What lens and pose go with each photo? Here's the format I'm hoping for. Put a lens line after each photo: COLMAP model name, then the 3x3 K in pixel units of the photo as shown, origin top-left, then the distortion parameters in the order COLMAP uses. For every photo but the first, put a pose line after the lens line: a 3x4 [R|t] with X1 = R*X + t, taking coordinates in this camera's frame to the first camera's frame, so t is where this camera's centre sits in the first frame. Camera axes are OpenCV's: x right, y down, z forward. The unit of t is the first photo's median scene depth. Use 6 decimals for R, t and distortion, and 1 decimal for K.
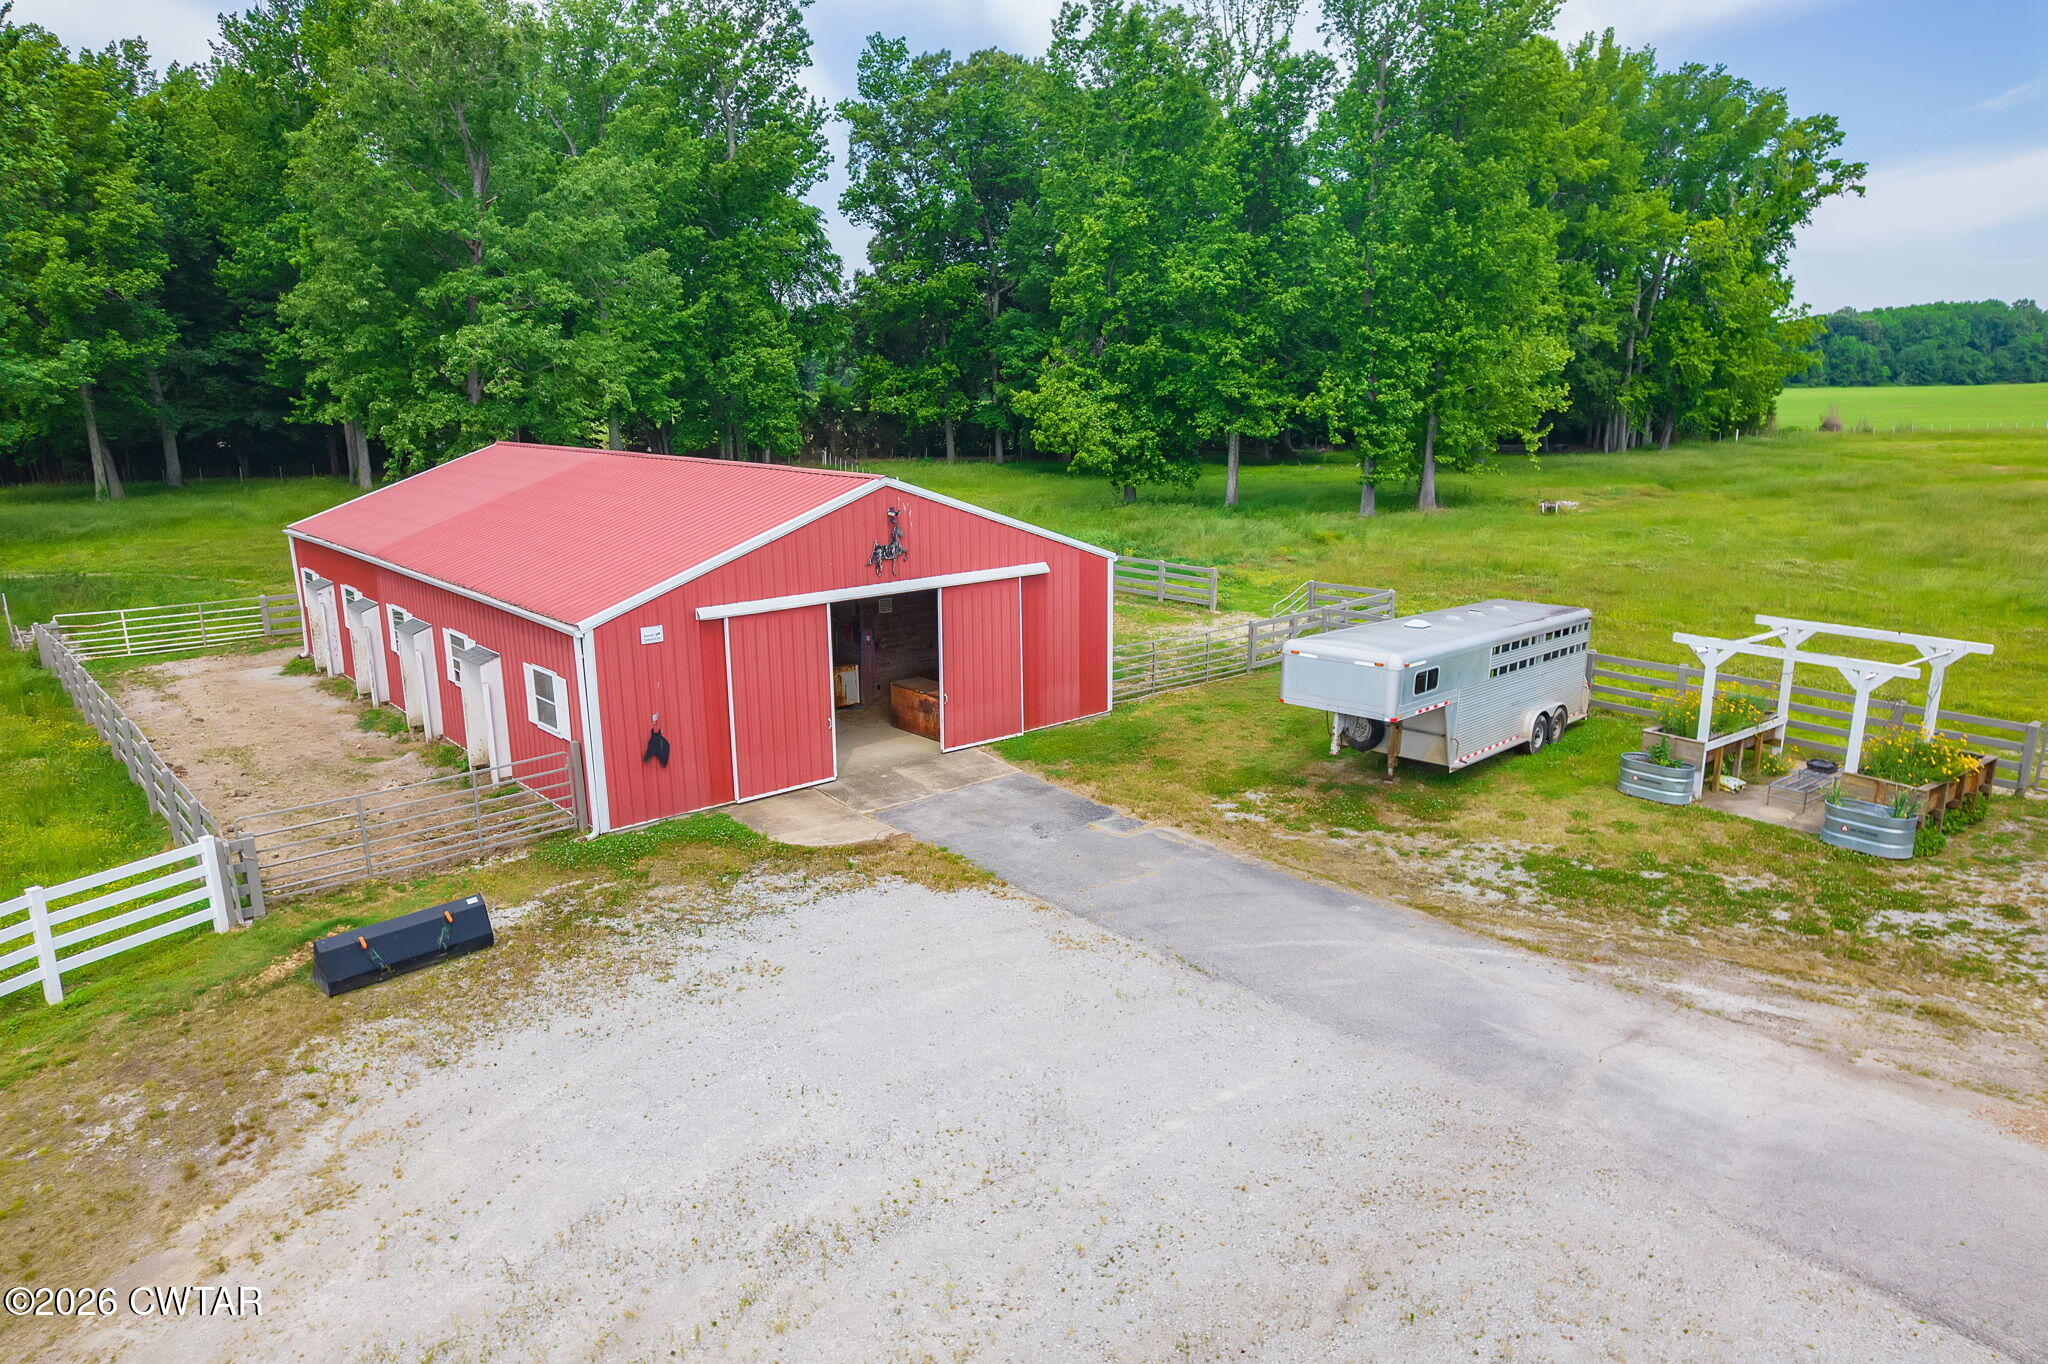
lens RADIAL K [[1311.7, 0, 1029.9], [0, 1311.7, 693.0], [0, 0, 1]] dist [-0.076468, 0.068926]
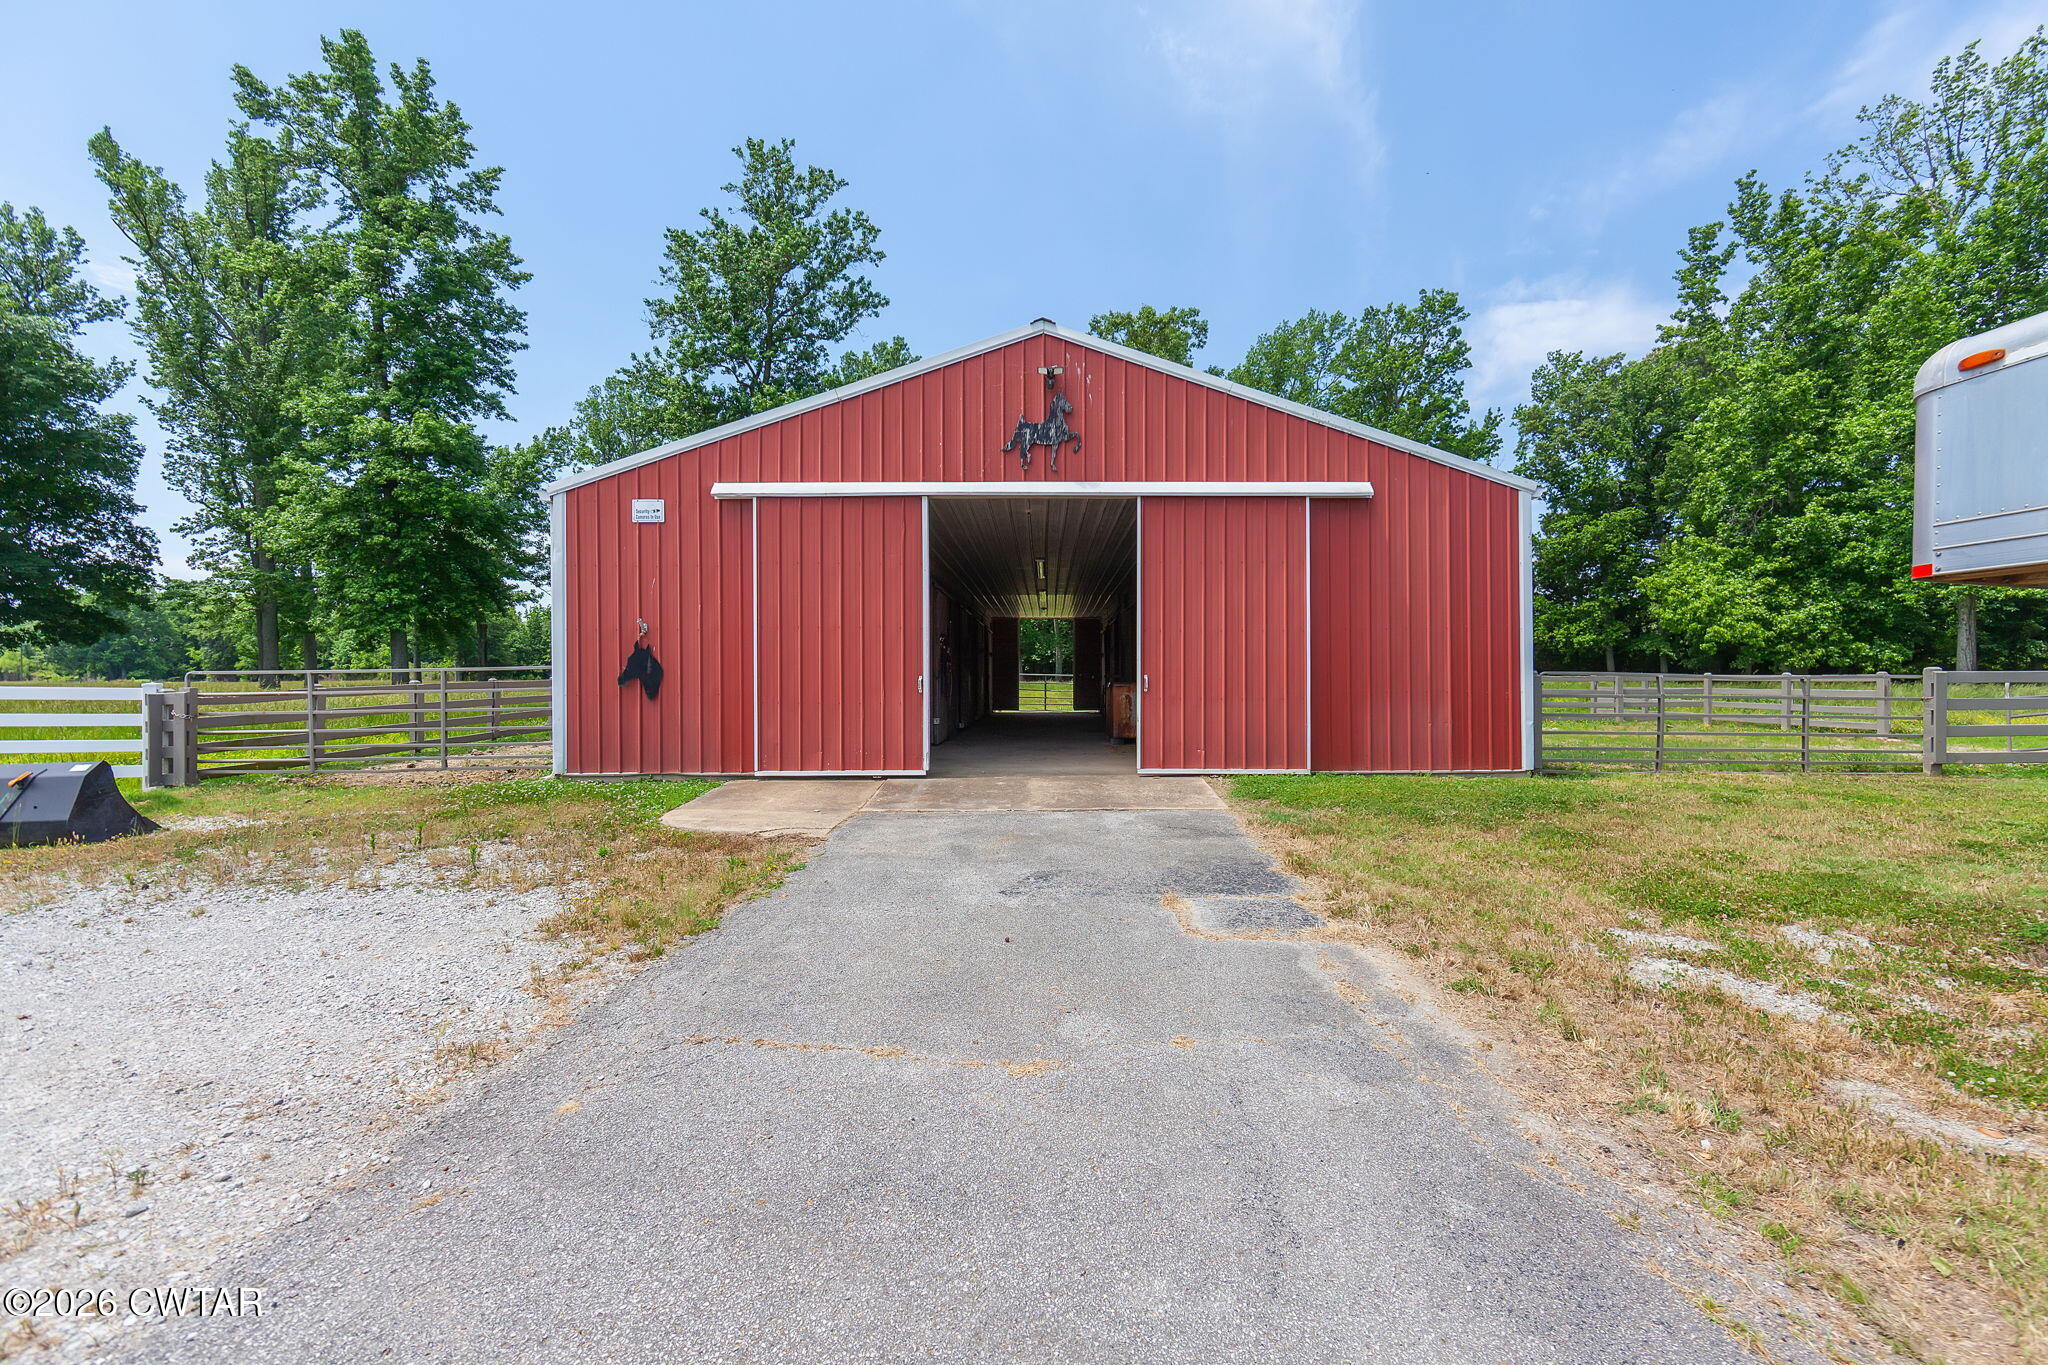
lens RADIAL K [[805.5, 0, 1052.0], [0, 805.5, 684.2], [0, 0, 1]] dist [-0.000954, -0.000064]
pose [[0.752000, 0.008849, -0.659104, 0.169657], [-0.157961, 0.973194, -0.167159, 0.084656], [0.639957, 0.229816, 0.733239, 0.788487]]
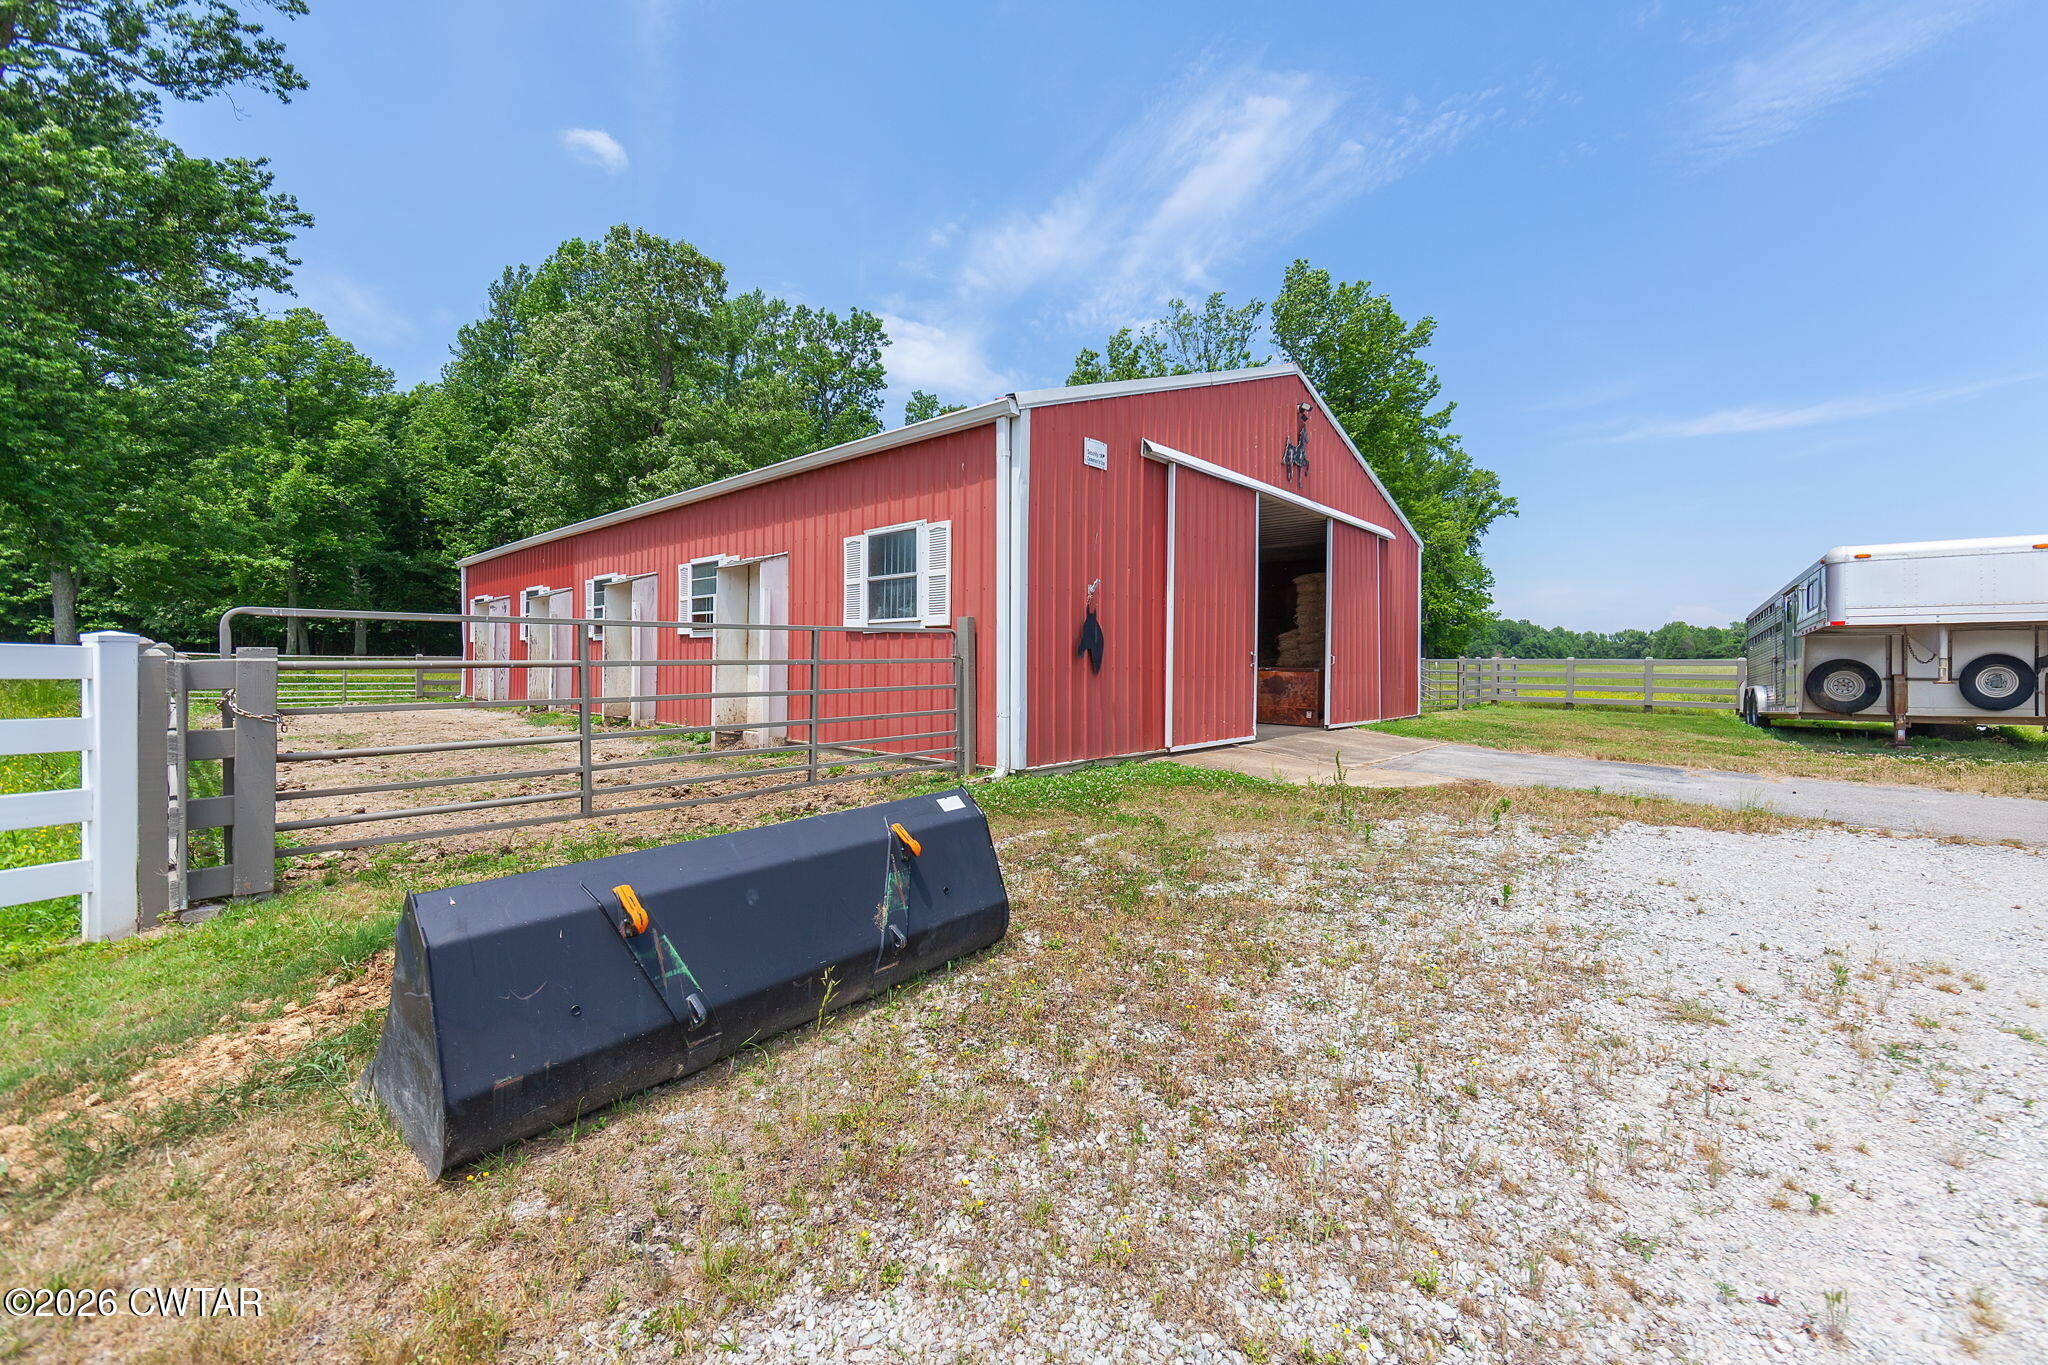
lens RADIAL K [[801.5, 0, 1046.3], [0, 801.5, 669.7], [0, 0, 1]] dist [-0.002441, -0.000428]
pose [[0.993050, 0.012827, 0.116991, -0.336977], [0.014218, 0.973689, -0.227438, 0.136224], [-0.116830, 0.227521, 0.966739, 0.615715]]
